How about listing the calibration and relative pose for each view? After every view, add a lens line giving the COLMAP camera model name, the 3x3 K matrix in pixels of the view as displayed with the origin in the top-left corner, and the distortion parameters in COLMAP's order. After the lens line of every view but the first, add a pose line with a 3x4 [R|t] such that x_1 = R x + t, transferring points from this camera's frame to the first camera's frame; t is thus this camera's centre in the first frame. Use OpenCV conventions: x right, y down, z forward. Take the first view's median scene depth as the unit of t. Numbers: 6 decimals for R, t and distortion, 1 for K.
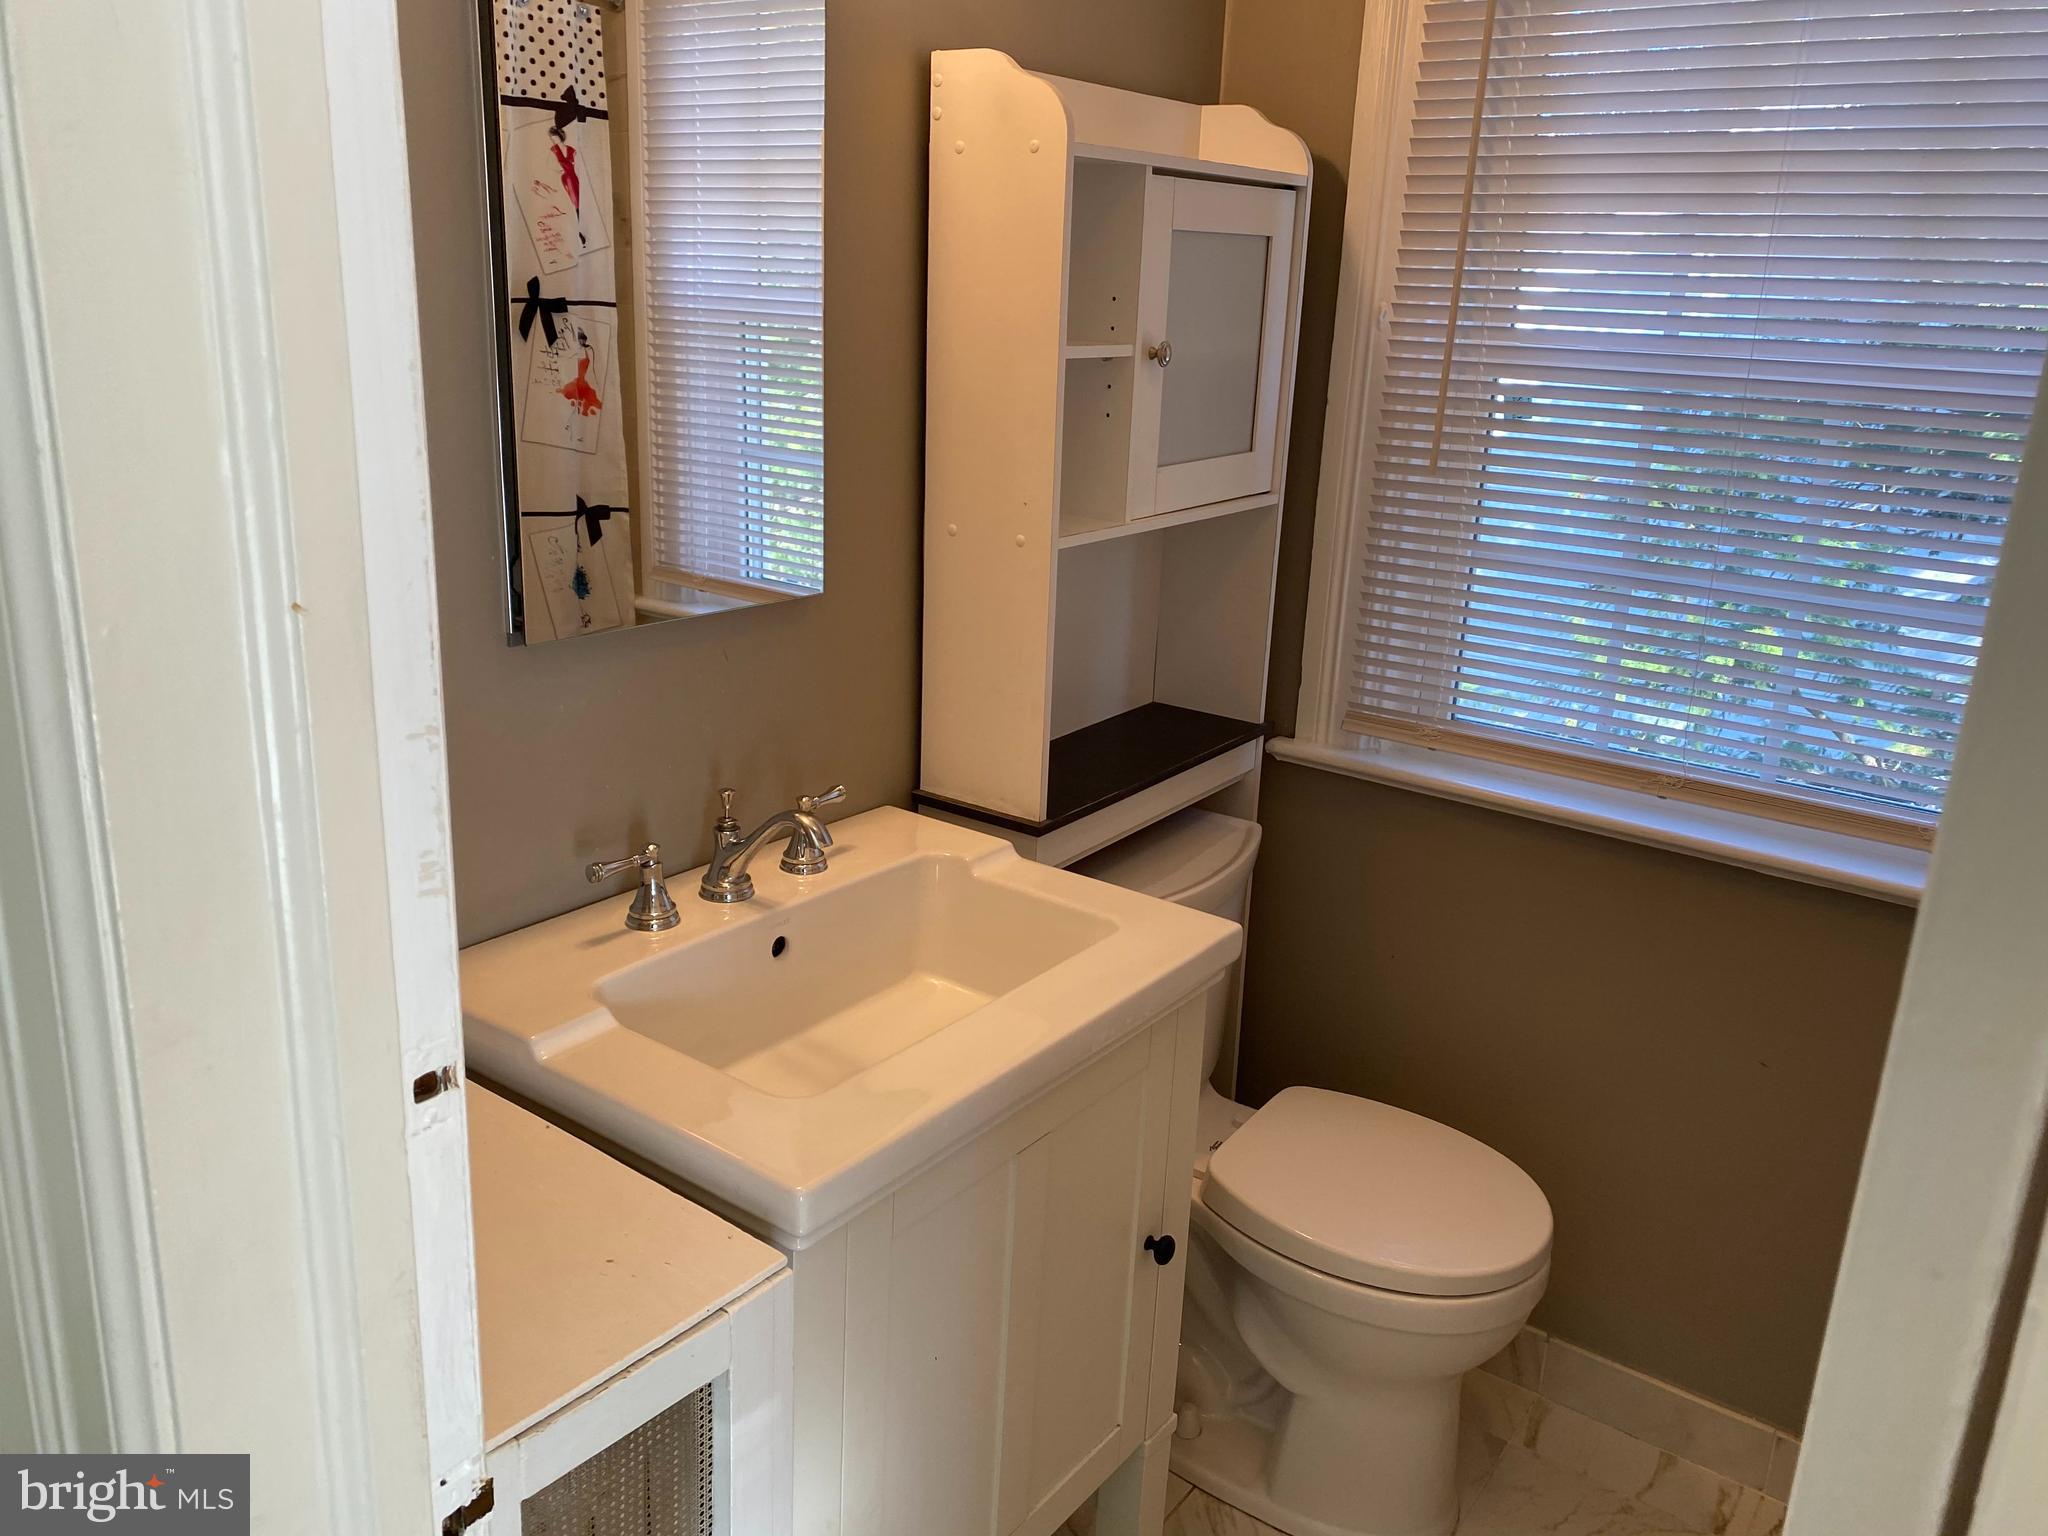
lens RADIAL K [[1582.5, 0, 1022.0], [0, 1582.5, 742.4], [0, 0, 1]] dist [0.010701, 0.002734]
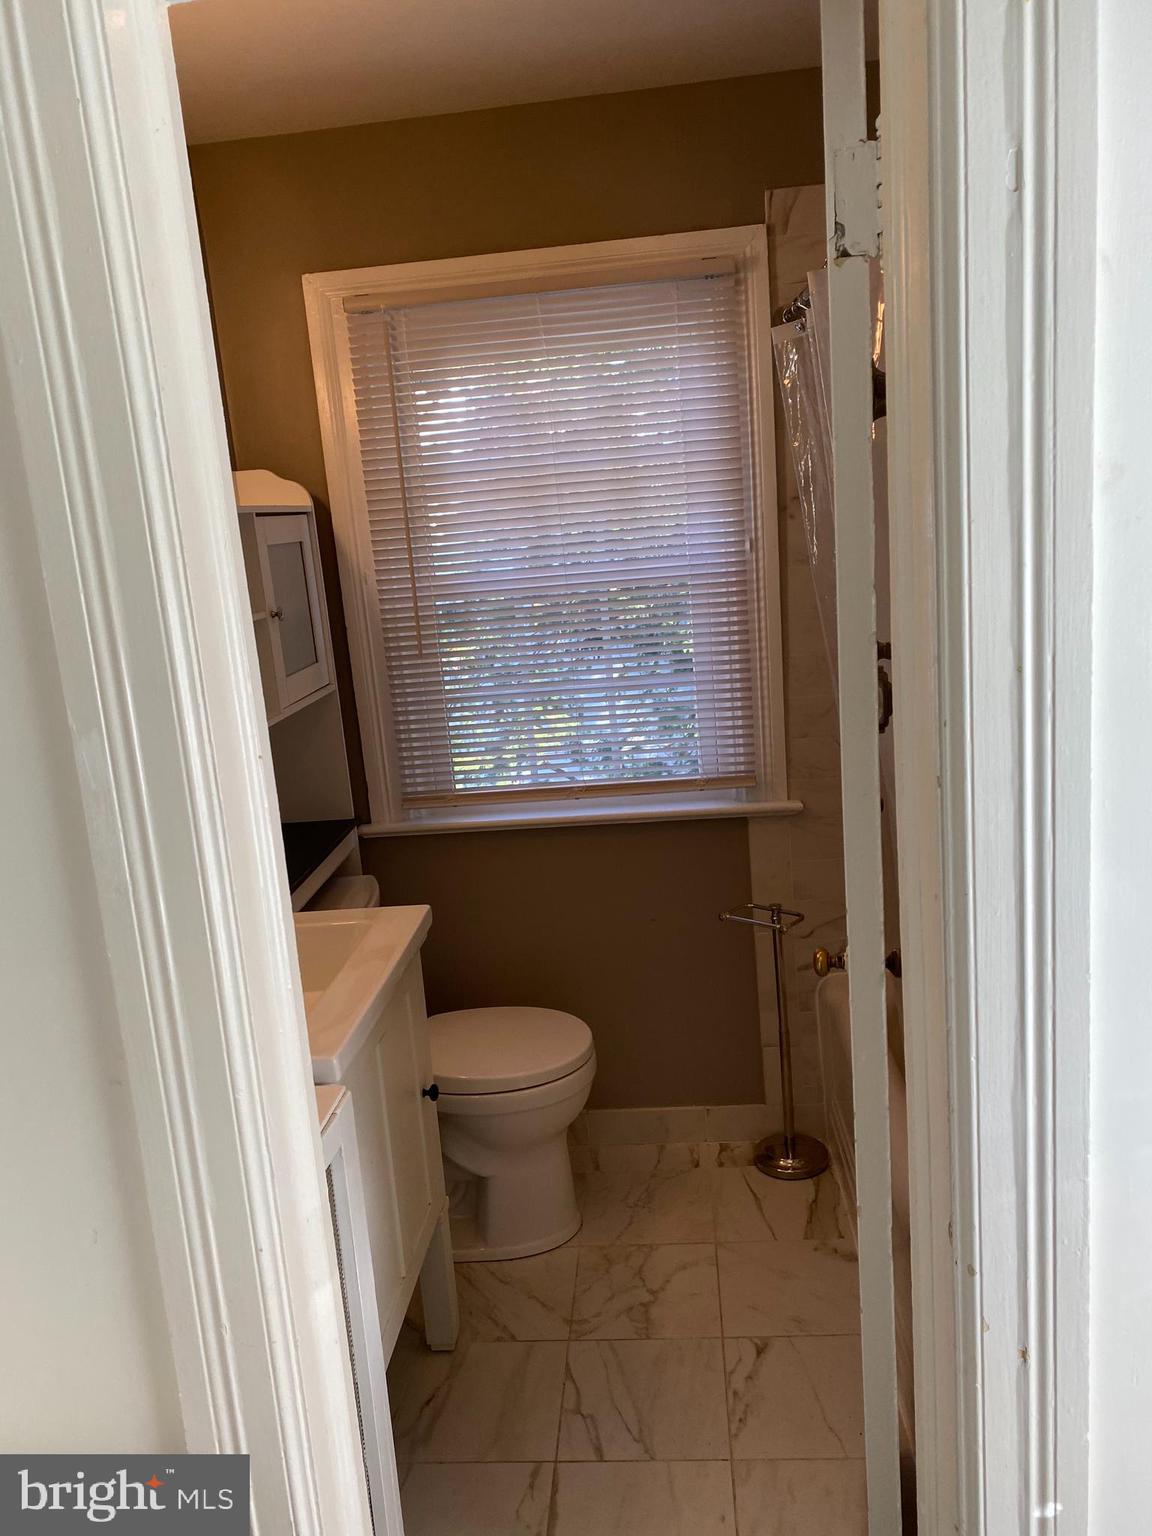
lens RADIAL K [[1173.2, 0, 576.0], [0, 1173.2, 768.0], [0, 0, 1]] dist [-0.000347, -0.000220]
pose [[0.842477, -0.209608, 0.496282, -0.277246], [0.255510, 0.966469, -0.025553, 0.030691], [-0.474285, 0.148333, 0.867785, -0.222094]]
